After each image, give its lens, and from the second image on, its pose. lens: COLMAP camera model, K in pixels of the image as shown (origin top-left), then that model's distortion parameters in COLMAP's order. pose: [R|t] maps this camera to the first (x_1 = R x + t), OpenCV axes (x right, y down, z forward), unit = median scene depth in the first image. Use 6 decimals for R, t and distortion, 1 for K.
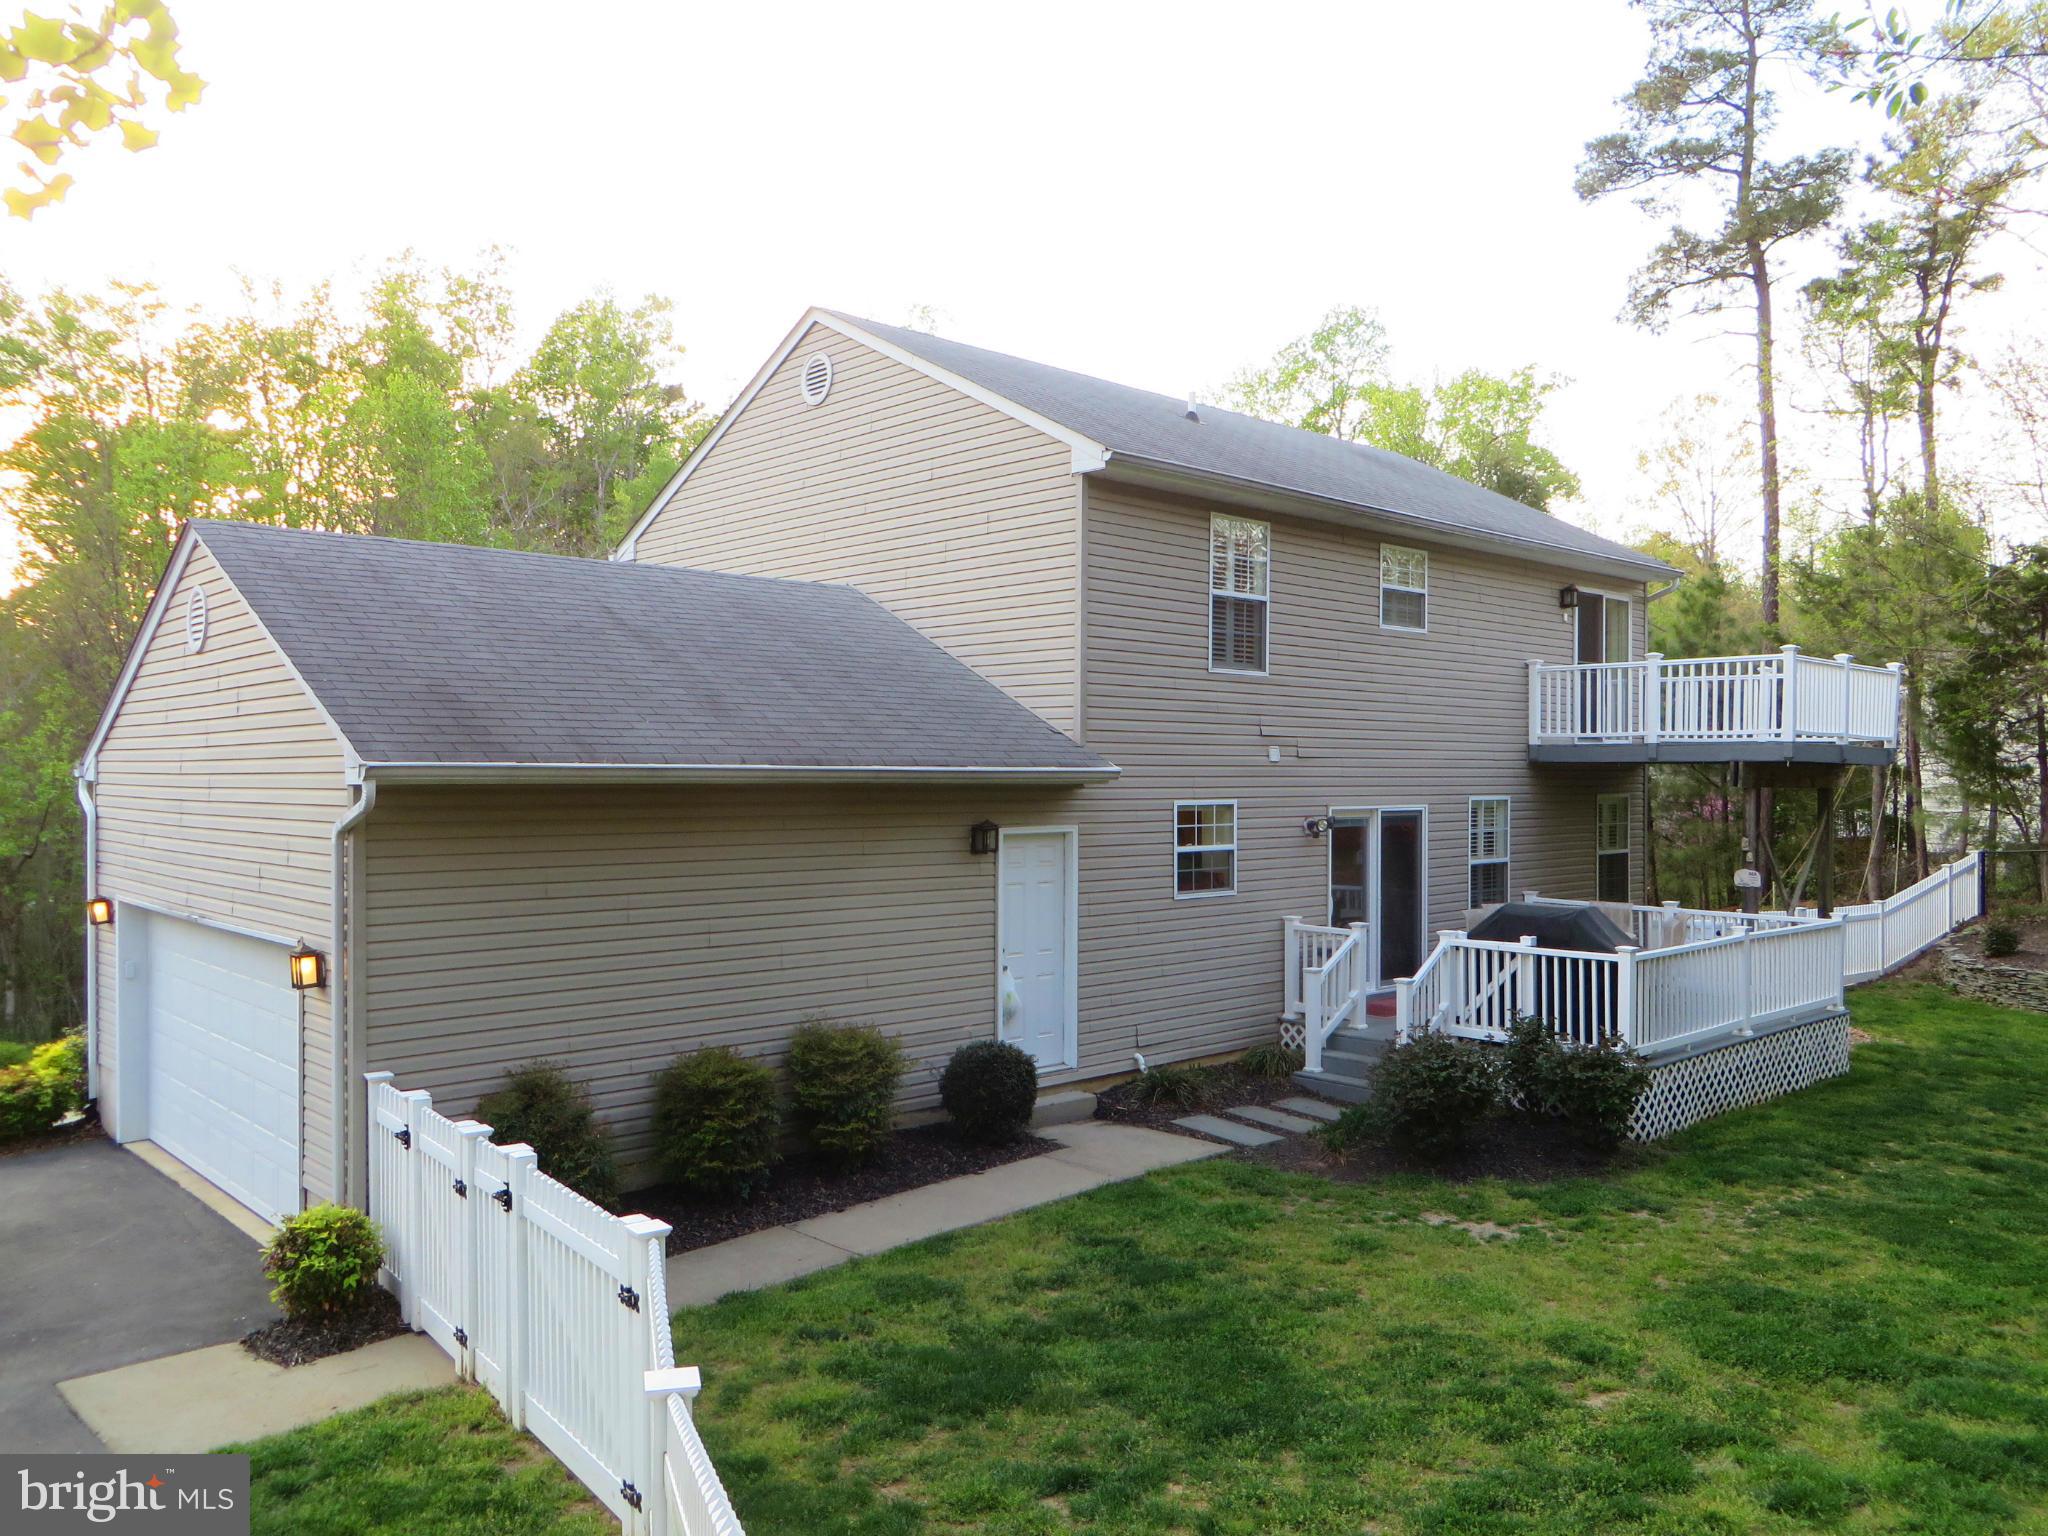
lens RADIAL K [[1563.0, 0, 1019.0], [0, 1563.0, 749.8], [0, 0, 1]] dist [-0.001658, 0.005823]
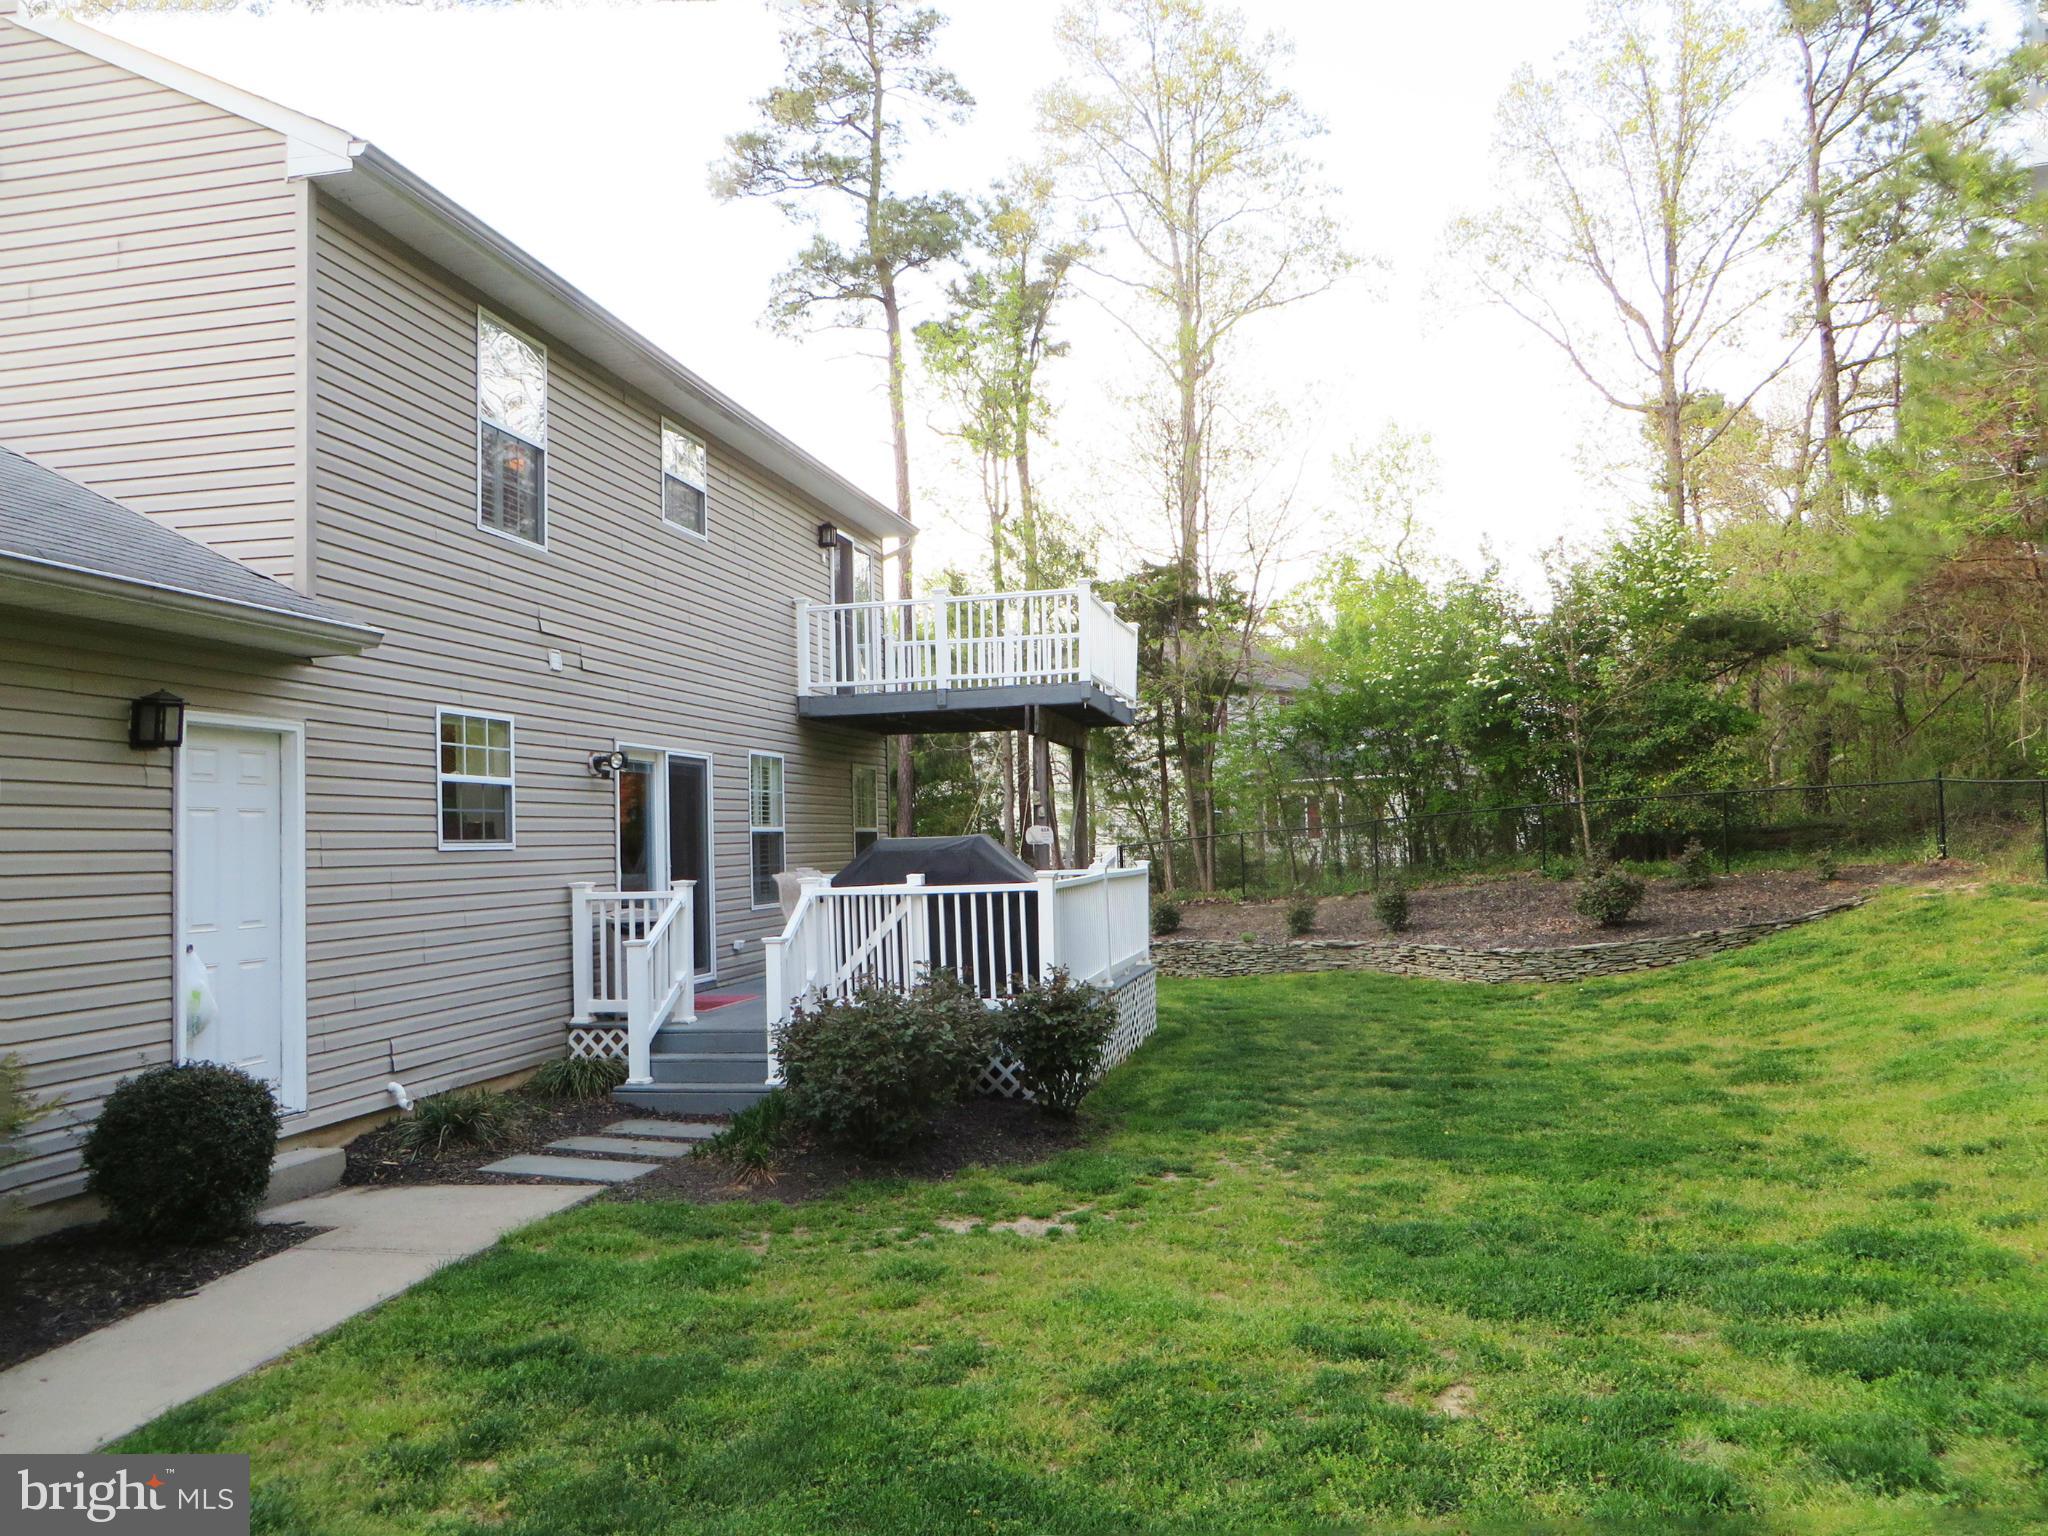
lens RADIAL K [[1563.0, 0, 1019.0], [0, 1563.0, 749.8], [0, 0, 1]] dist [-0.001658, 0.005823]
pose [[0.819236, 0.007874, 0.573402, -0.082372], [0.025990, 0.998369, -0.050842, 0.092879], [-0.572867, 0.056554, 0.817695, 0.300857]]
